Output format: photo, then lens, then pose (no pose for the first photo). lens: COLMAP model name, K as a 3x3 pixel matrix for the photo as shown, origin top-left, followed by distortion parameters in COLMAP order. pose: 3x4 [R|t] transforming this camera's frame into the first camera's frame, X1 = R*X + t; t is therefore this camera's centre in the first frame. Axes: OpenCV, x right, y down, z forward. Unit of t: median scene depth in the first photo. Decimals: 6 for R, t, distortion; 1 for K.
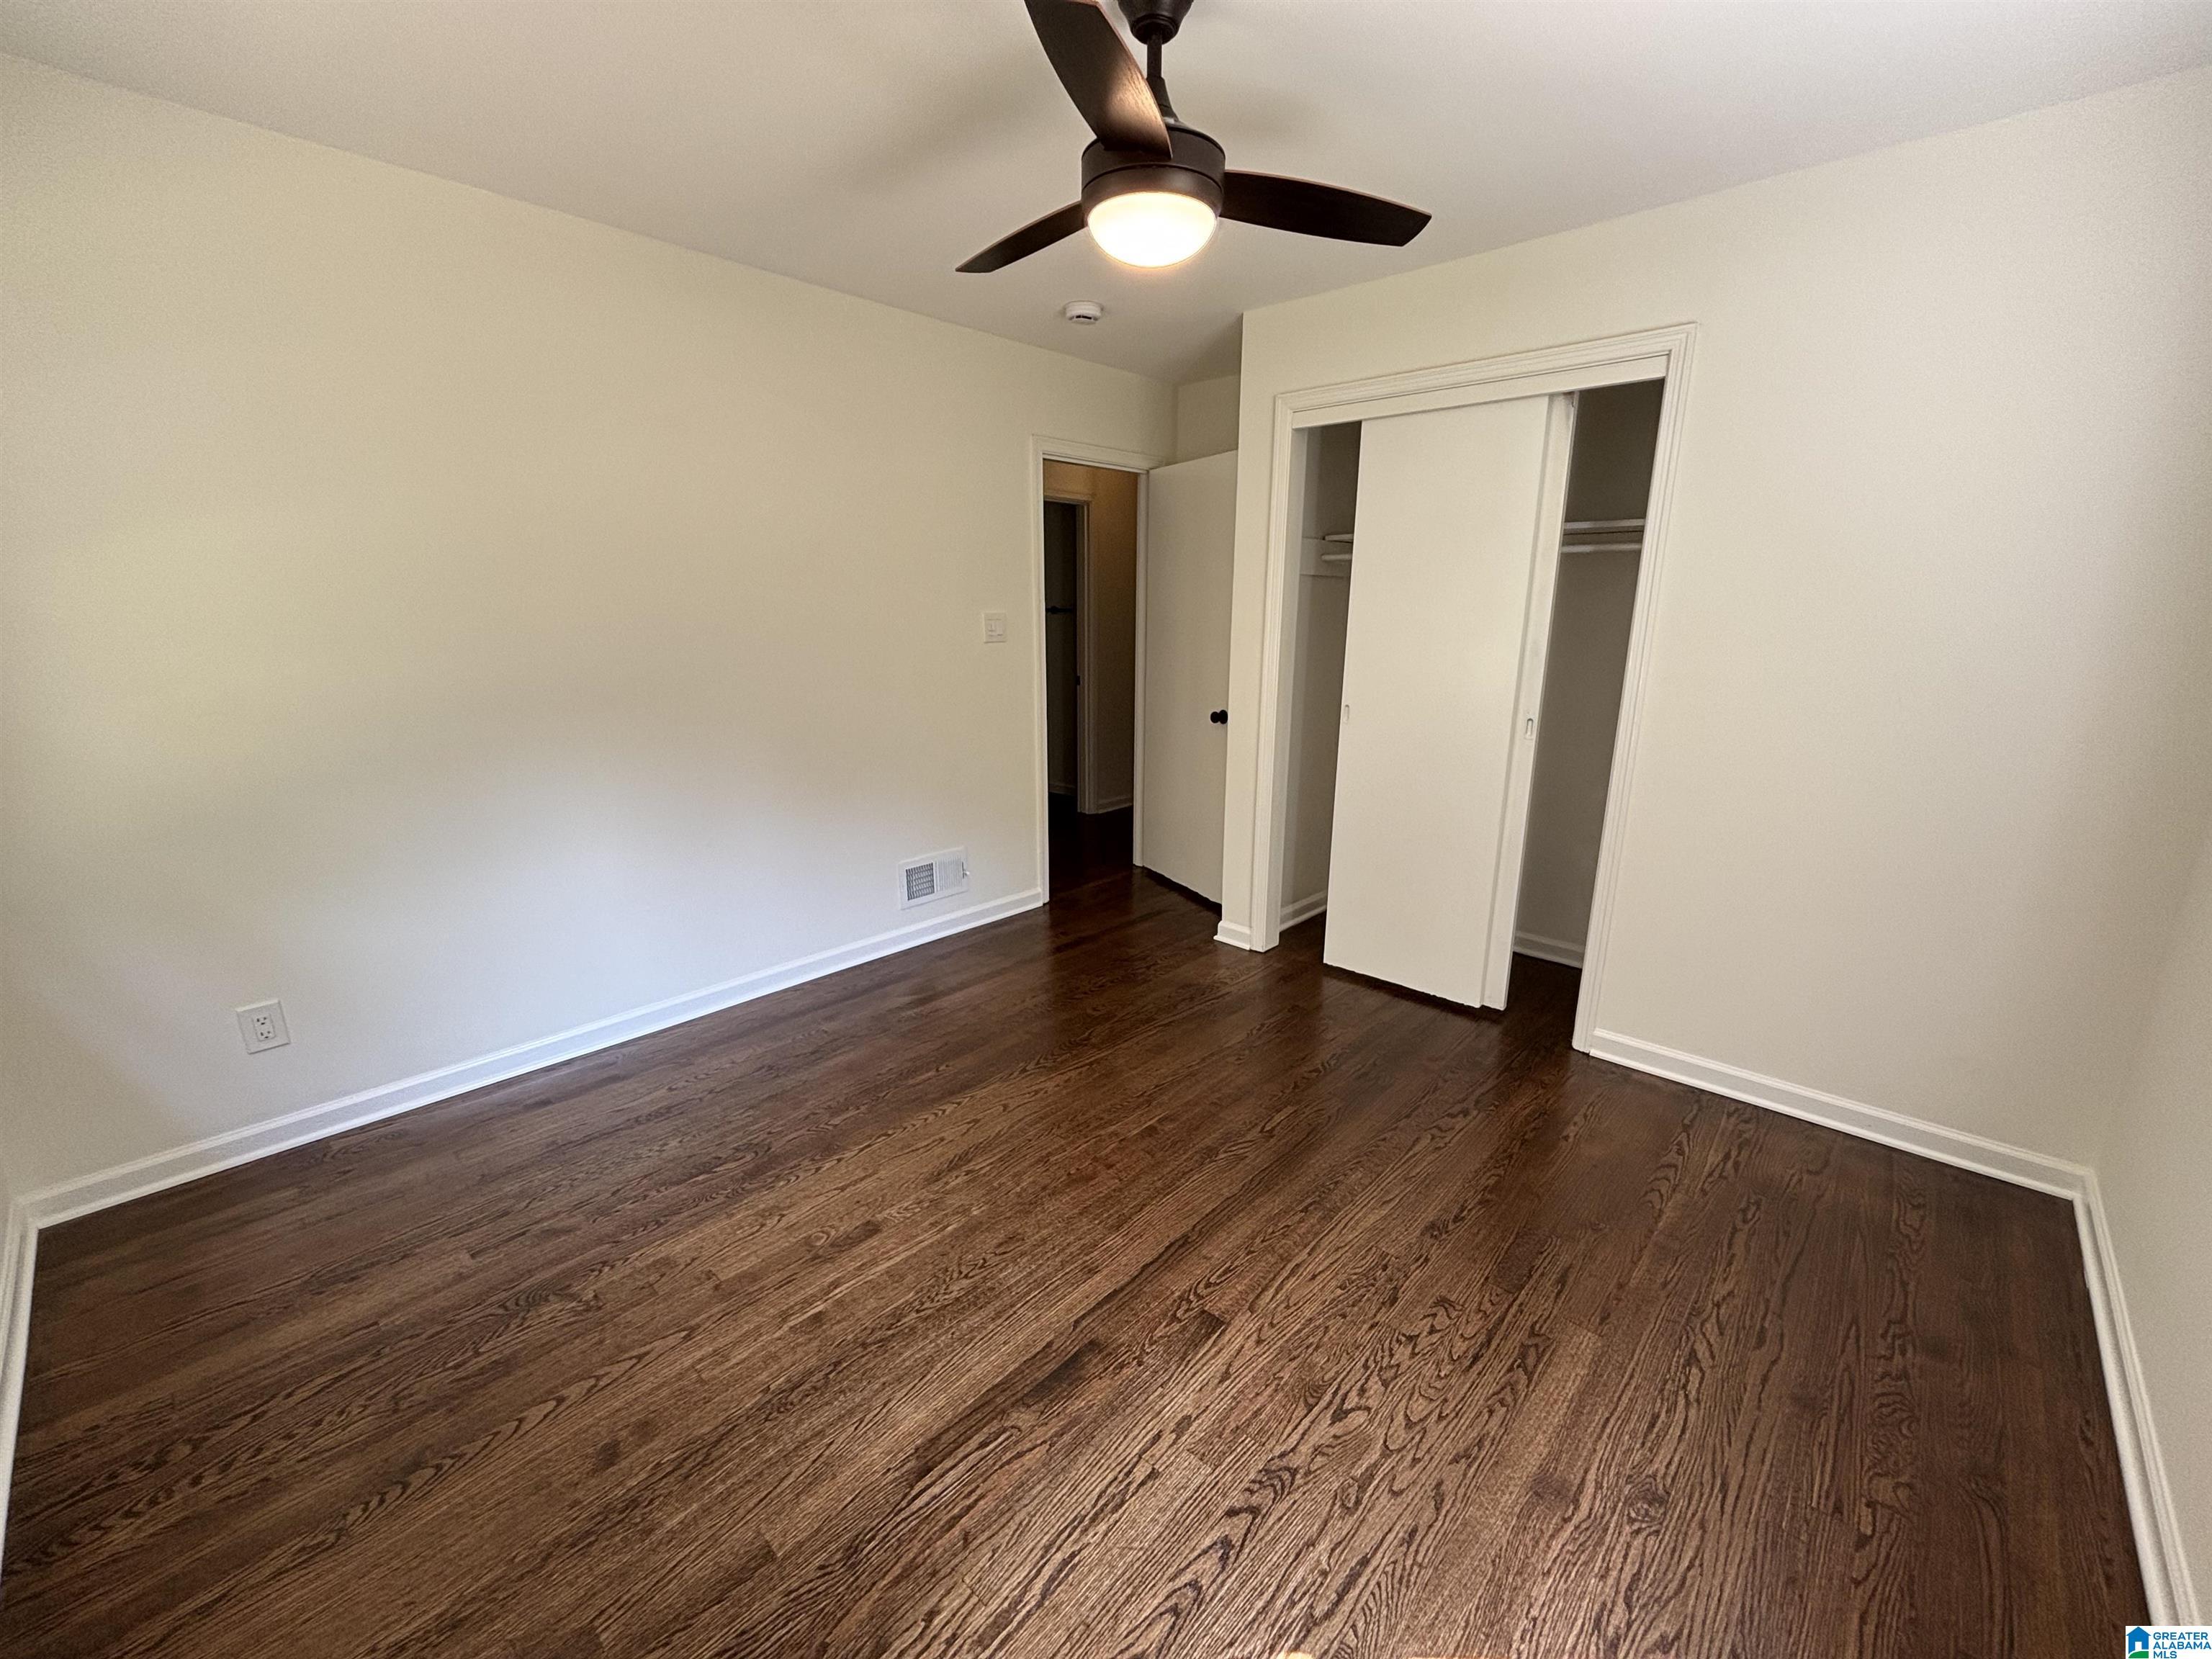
lens RADIAL K [[893.8, 0, 1106.0], [0, 893.8, 829.5], [0, 0, 1]] dist [0.001194, 0.000221]
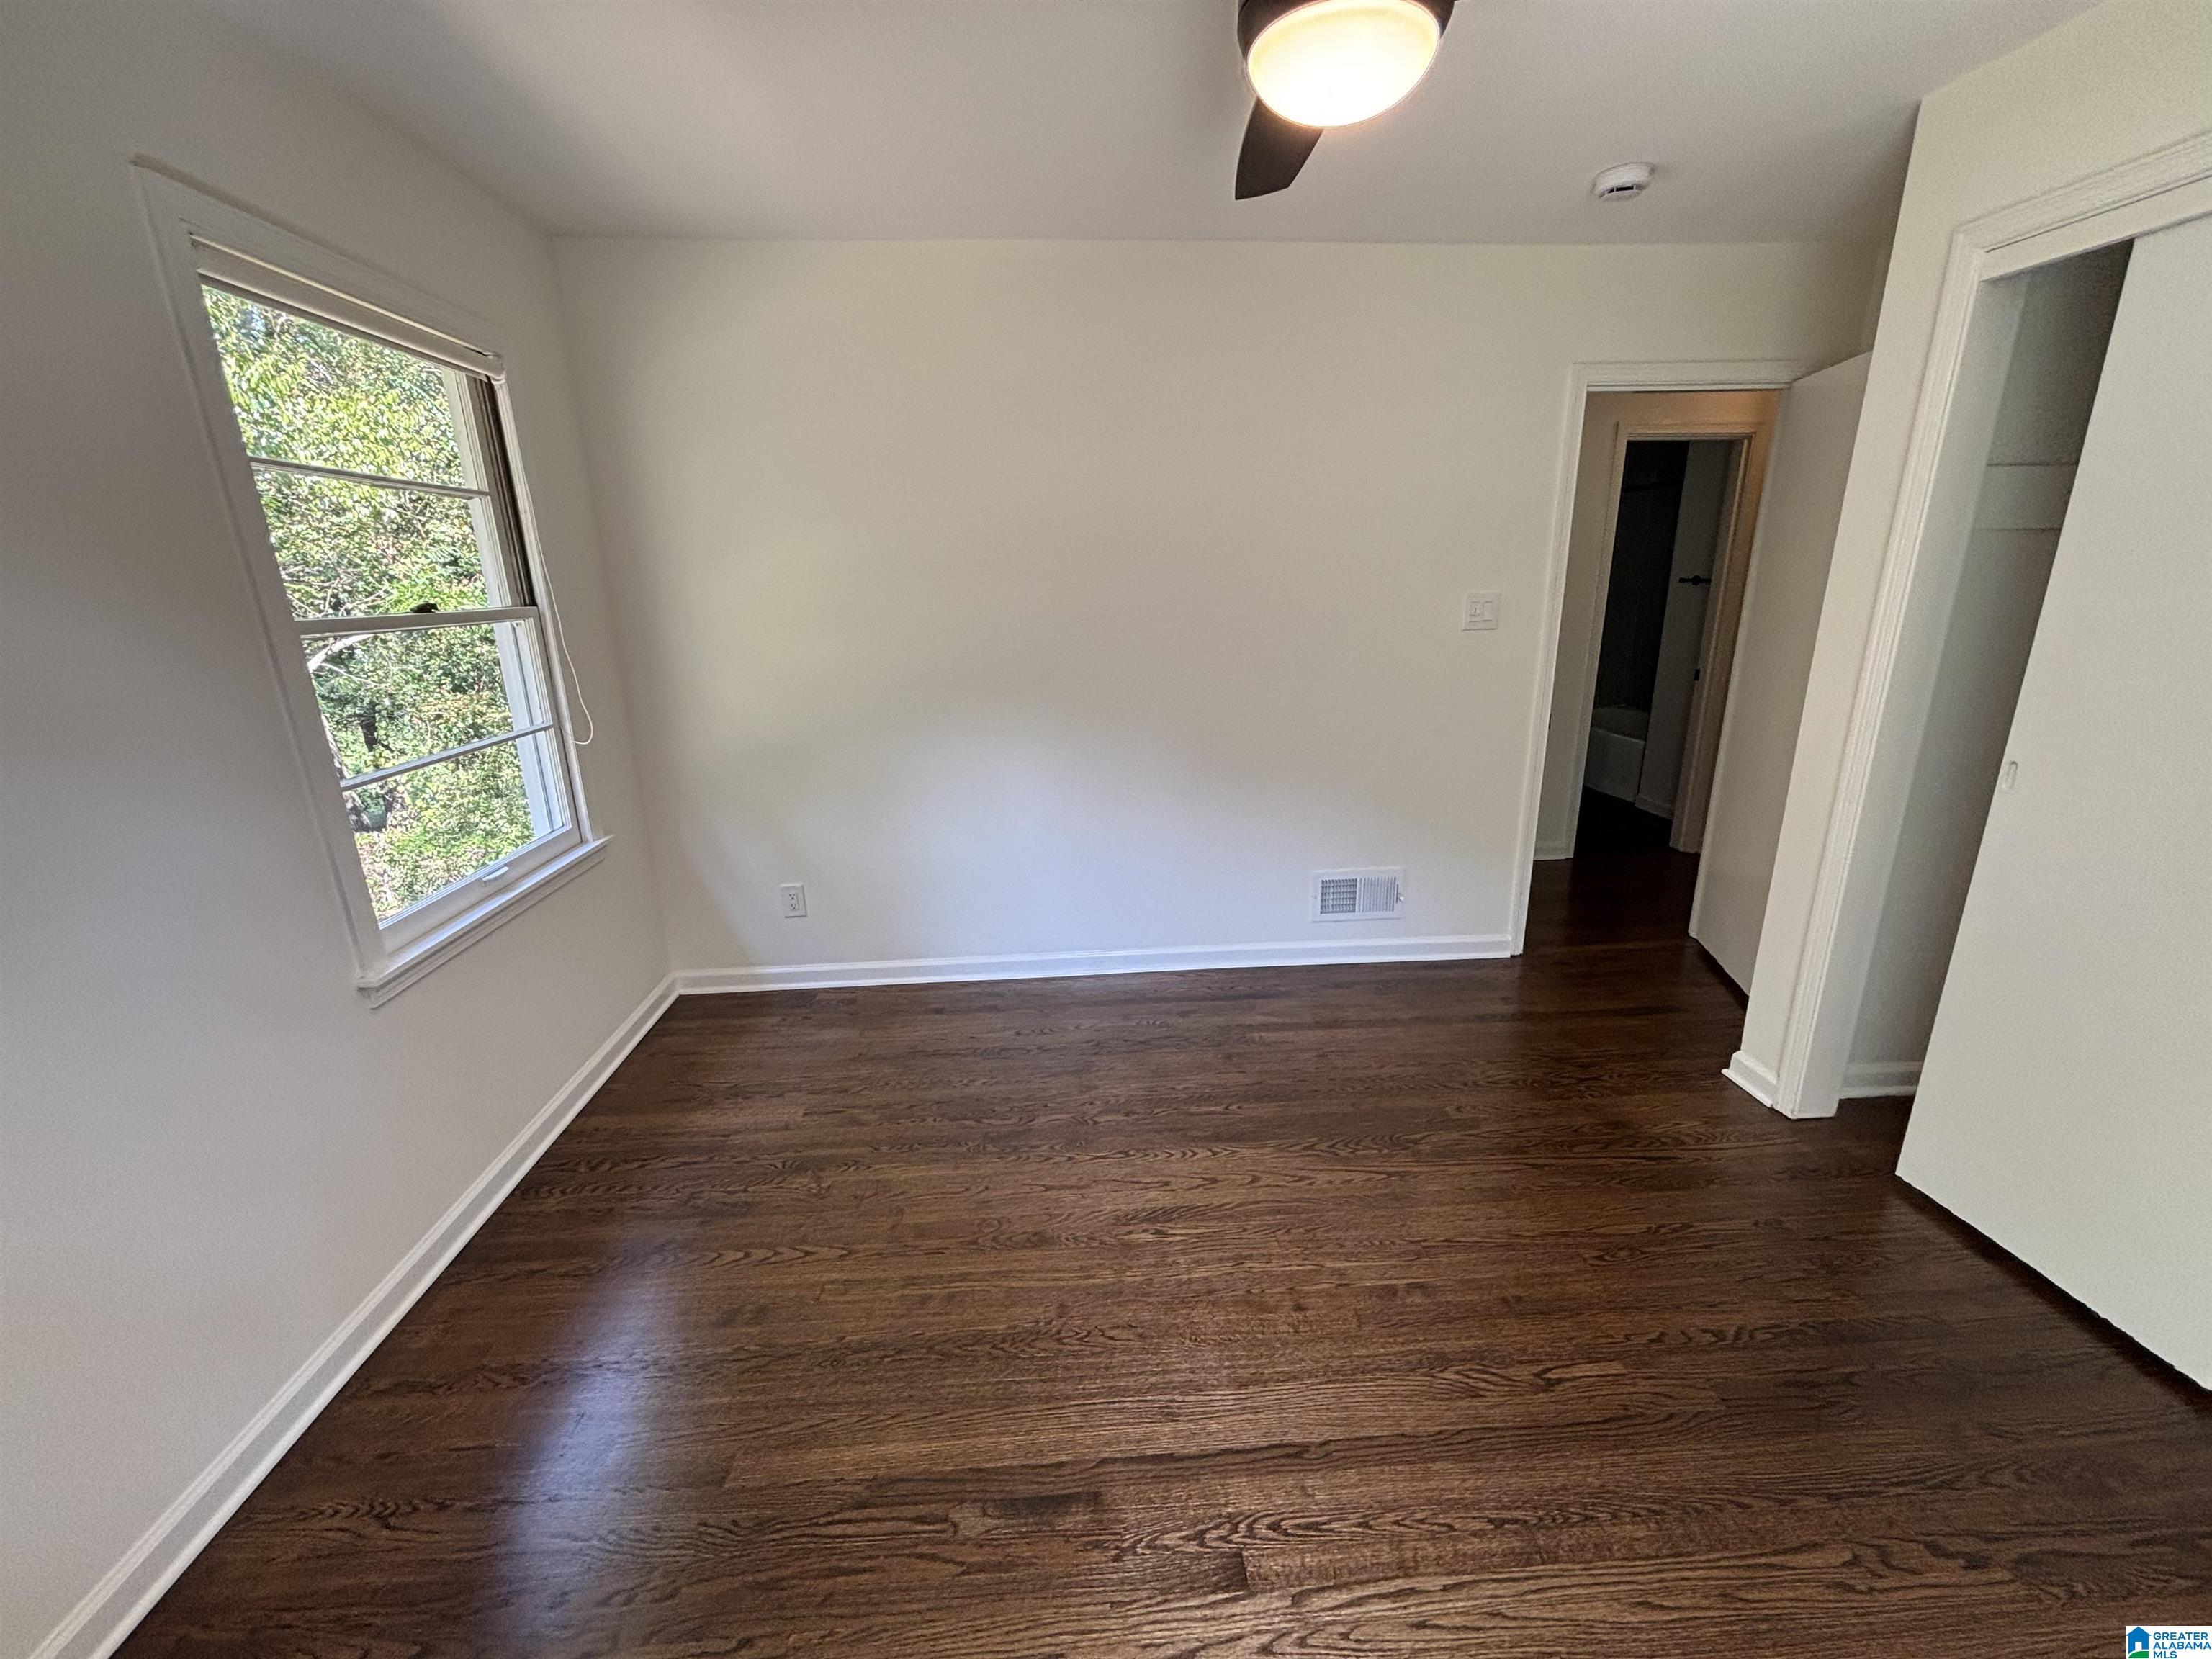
lens RADIAL K [[901.2, 0, 1111.8], [0, 901.2, 827.2], [0, 0, 1]] dist [-0.001305, 0.006112]
pose [[0.731493, 0.172475, -0.659674, 0.357831], [-0.147373, 0.984603, 0.094012, -0.104827], [0.665732, 0.028449, 0.745648, 0.282403]]
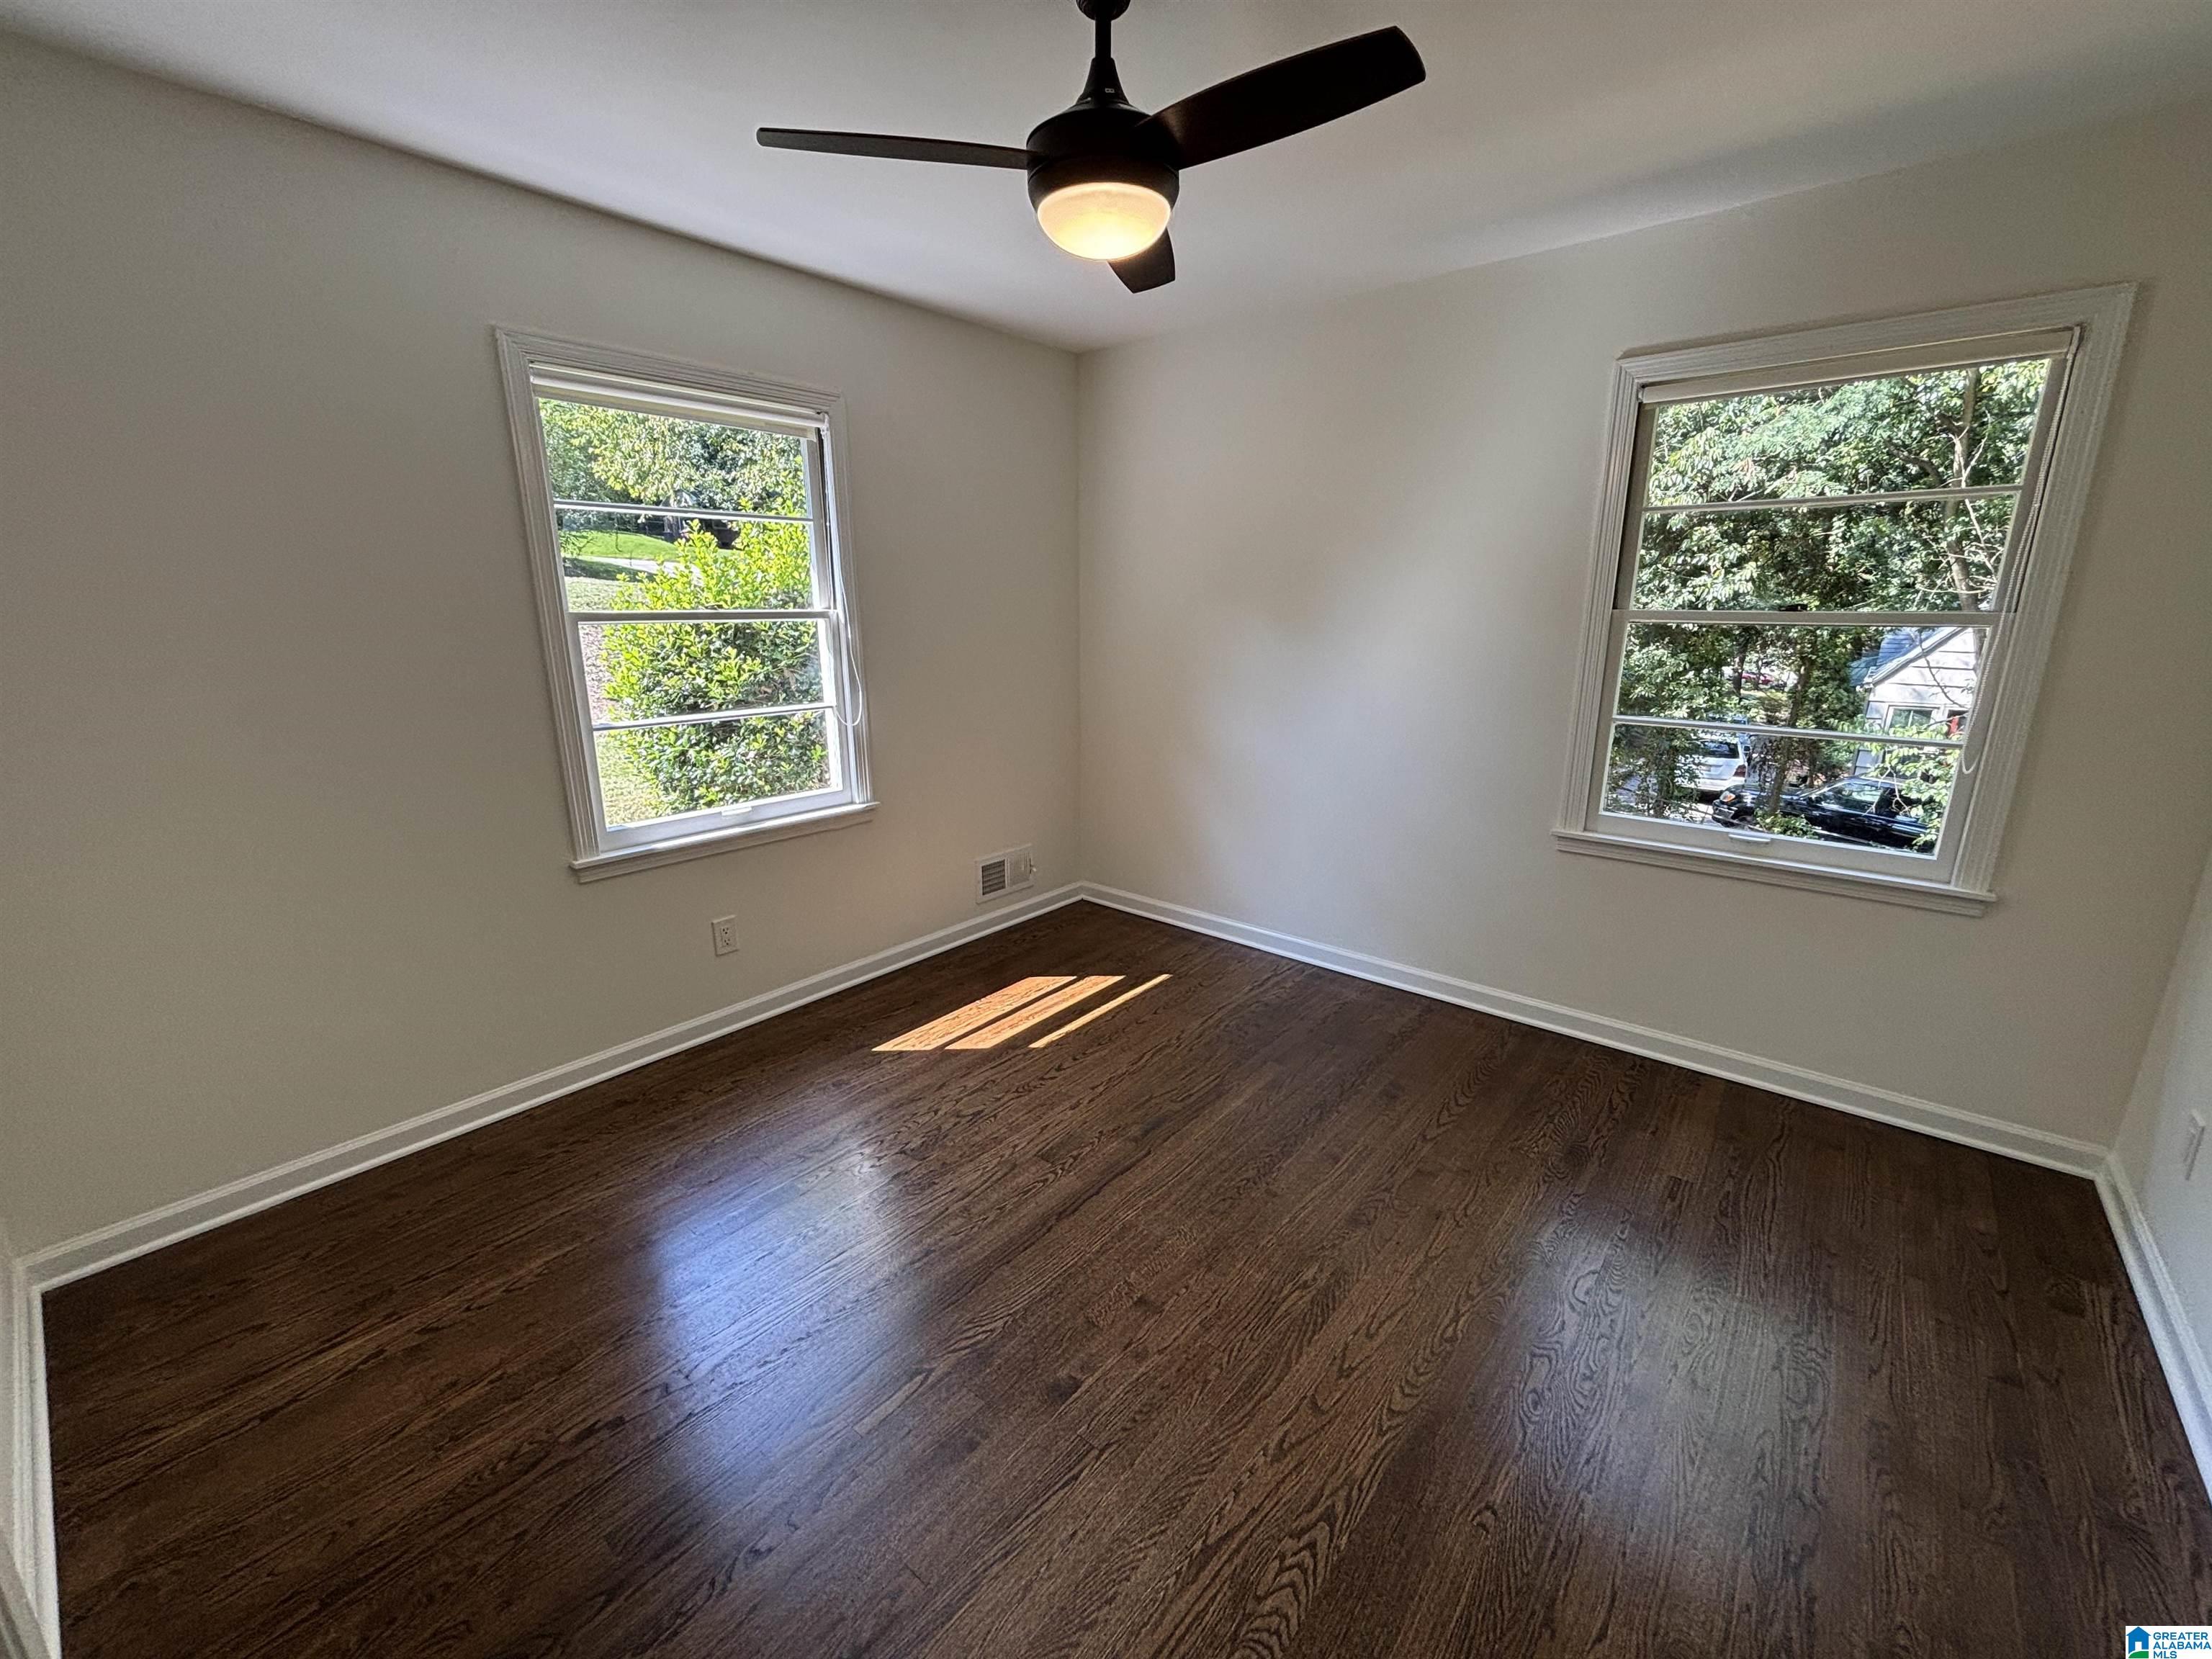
lens RADIAL K [[893.8, 0, 1106.0], [0, 893.8, 829.5], [0, 0, 1]] dist [0.001194, 0.000221]
pose [[-0.998809, 0.010629, -0.047629, 0.073073], [-0.013434, 0.878392, 0.477752, -0.416490], [0.046915, 0.477823, -0.877202, 1.588361]]
